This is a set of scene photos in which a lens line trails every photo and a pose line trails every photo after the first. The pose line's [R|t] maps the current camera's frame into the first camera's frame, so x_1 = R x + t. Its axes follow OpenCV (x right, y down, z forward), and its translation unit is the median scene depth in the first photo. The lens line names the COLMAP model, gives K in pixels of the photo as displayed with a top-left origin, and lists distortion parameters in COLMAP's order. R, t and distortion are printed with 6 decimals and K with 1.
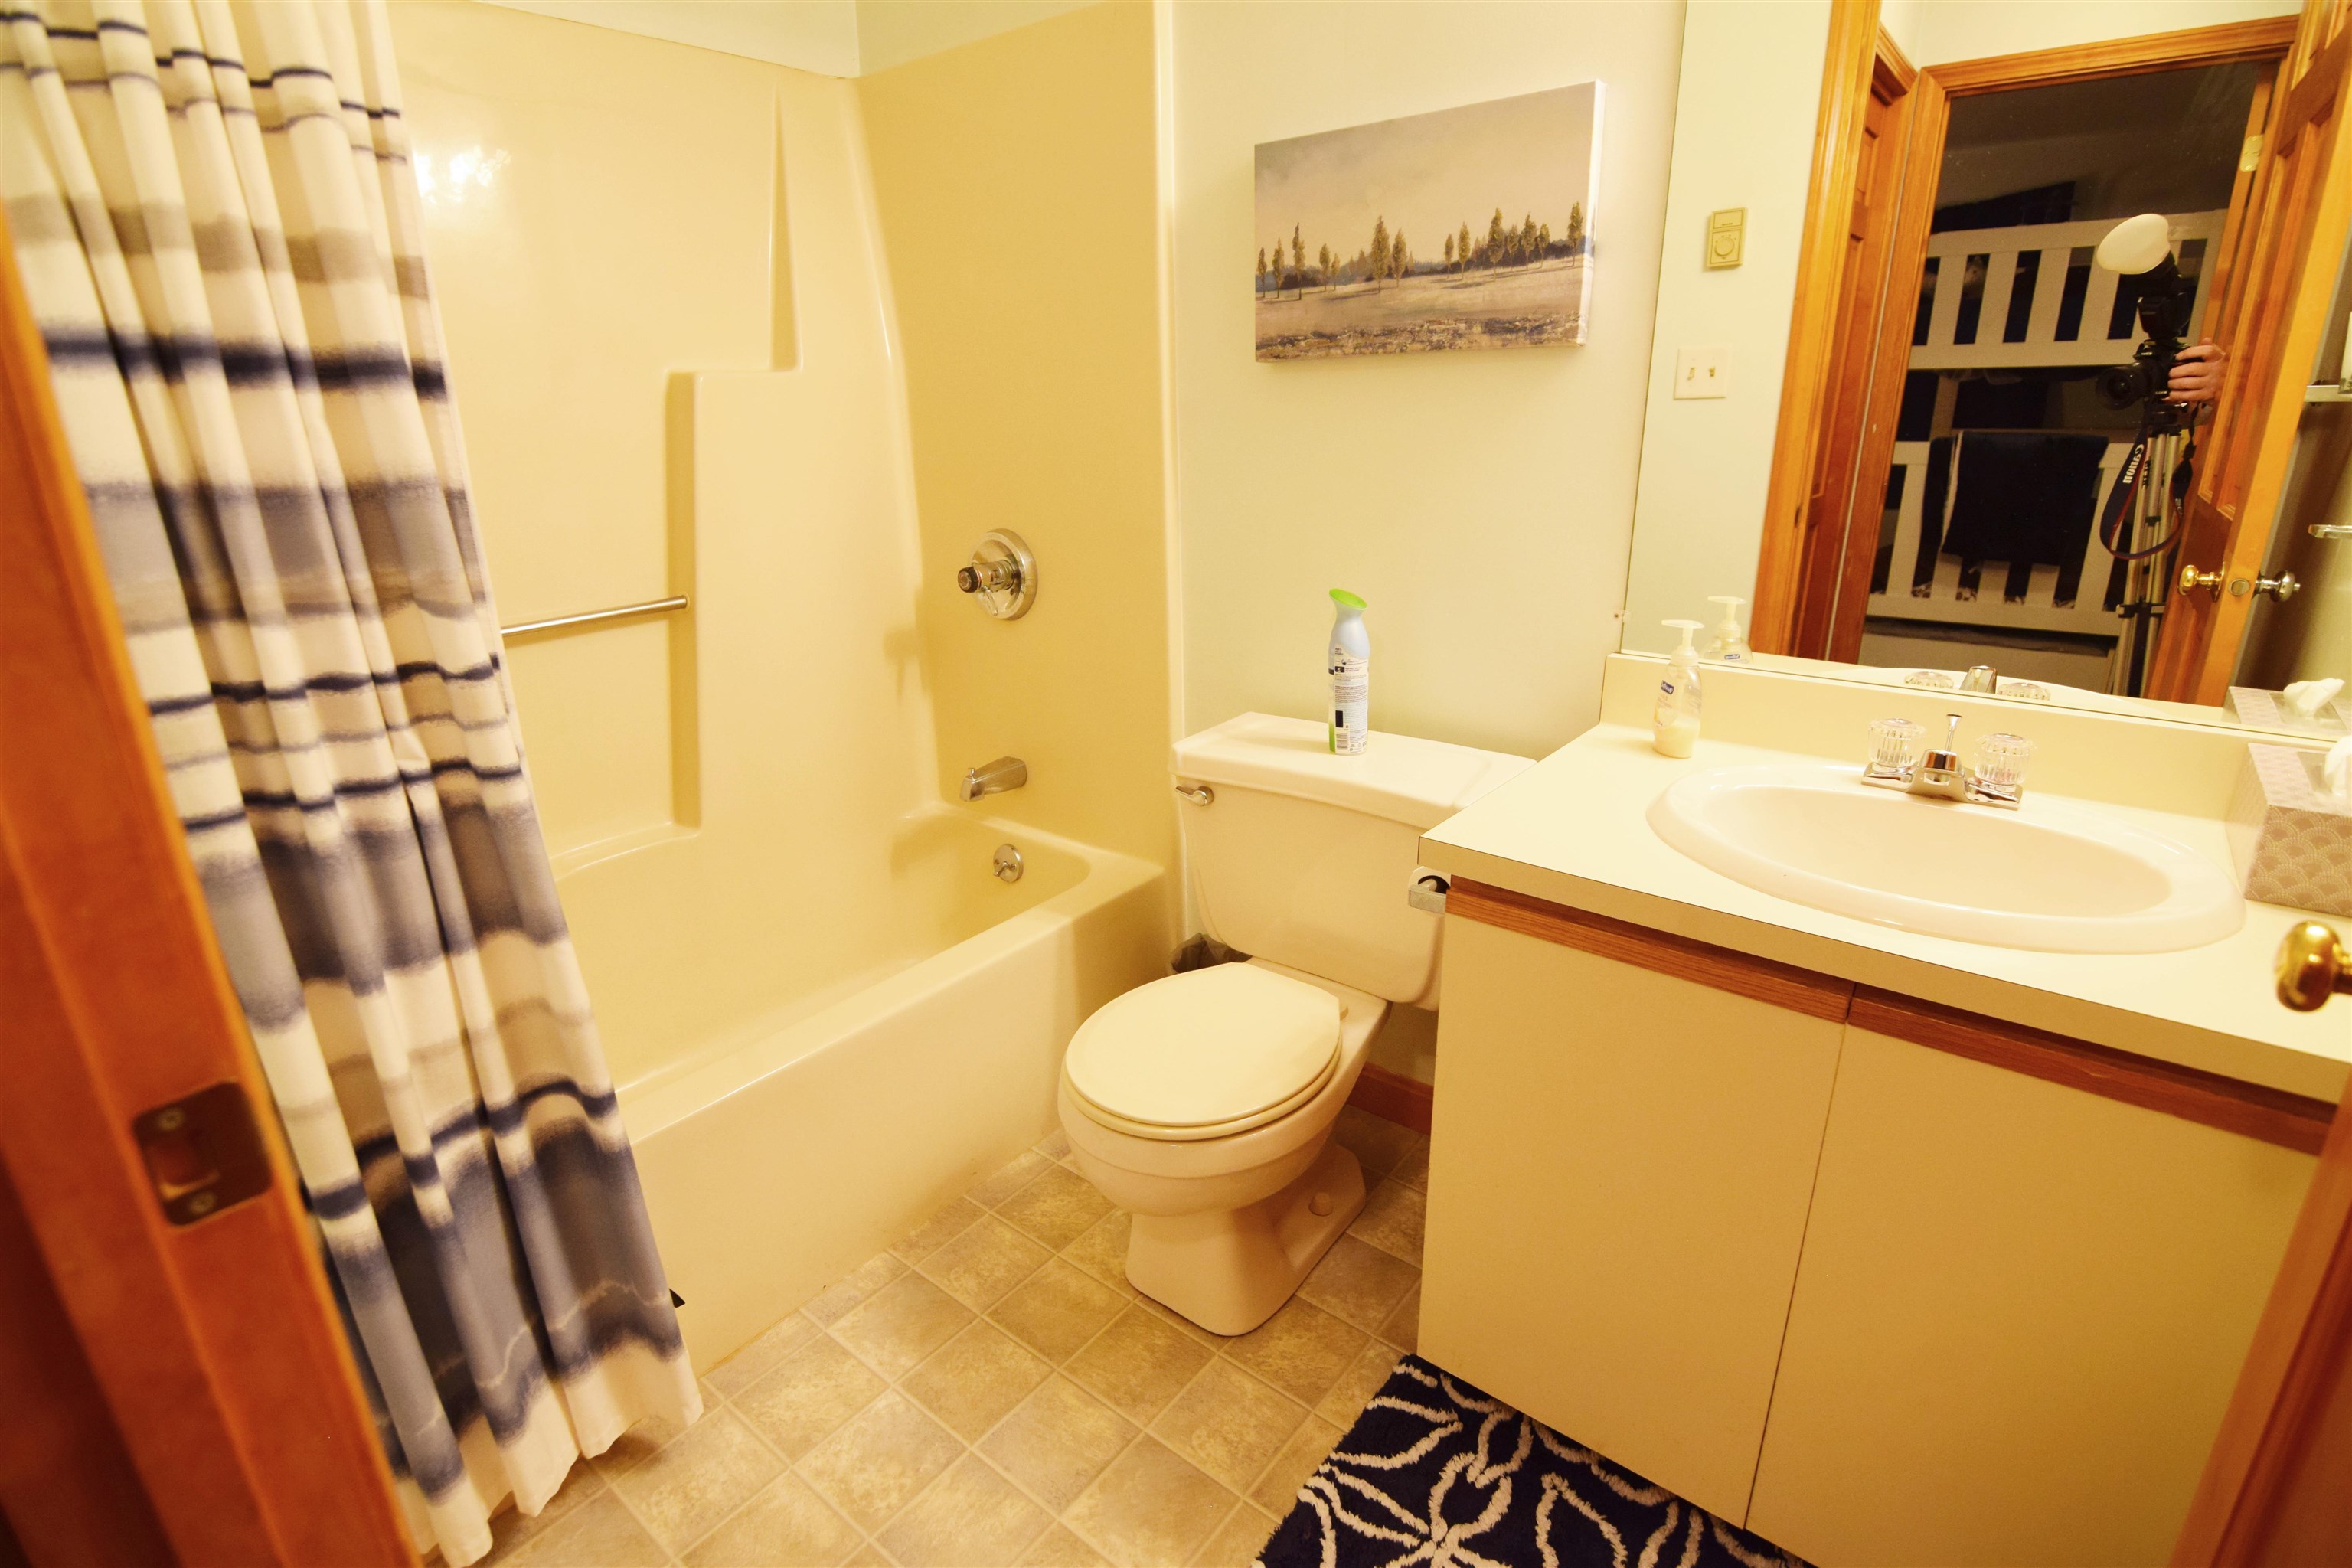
lens RADIAL K [[1135.5, 0, 1182.8], [0, 1135.5, 776.5], [0, 0, 1]] dist [-0.003330, -0.013846]
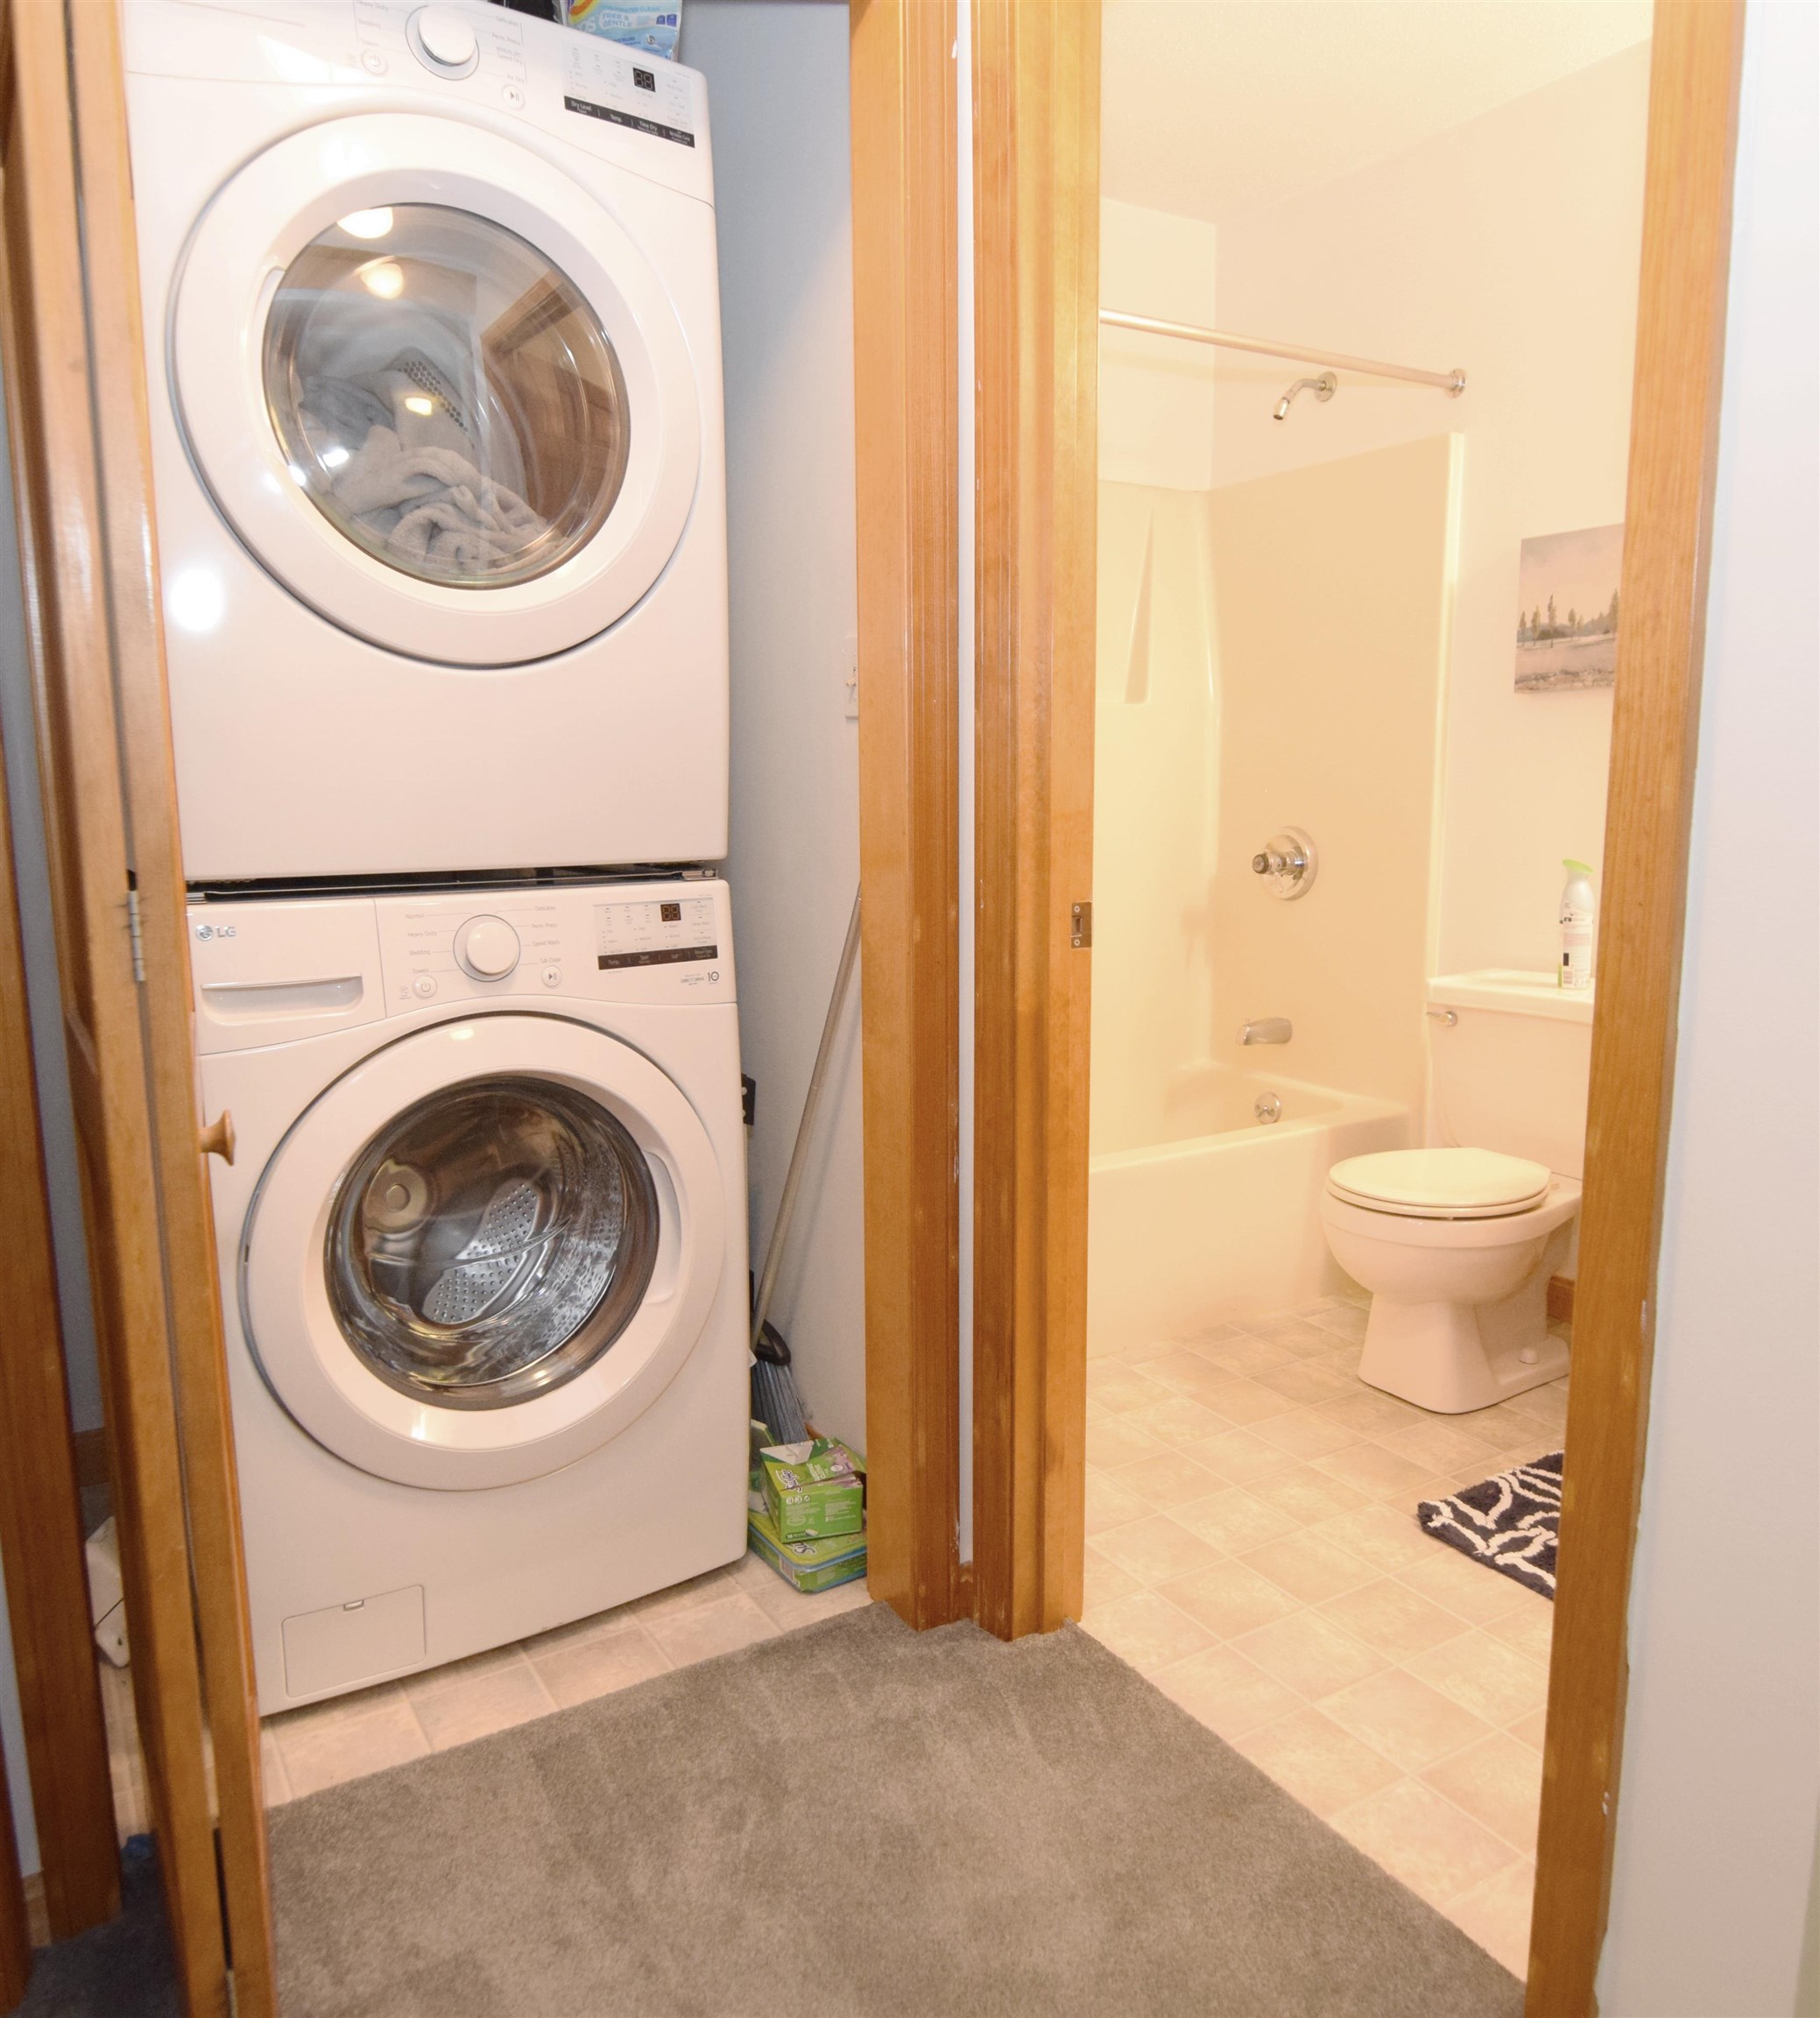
lens RADIAL K [[1484.5, 0, 910.0], [0, 1484.5, 1009.0], [0, 0, 1]] dist [-0.006505, -0.004596]
pose [[0.939349, 0.066869, -0.336381, 0.009479], [-0.119023, 0.983411, -0.136883, 0.319499], [0.321648, 0.168618, 0.931725, -0.778600]]
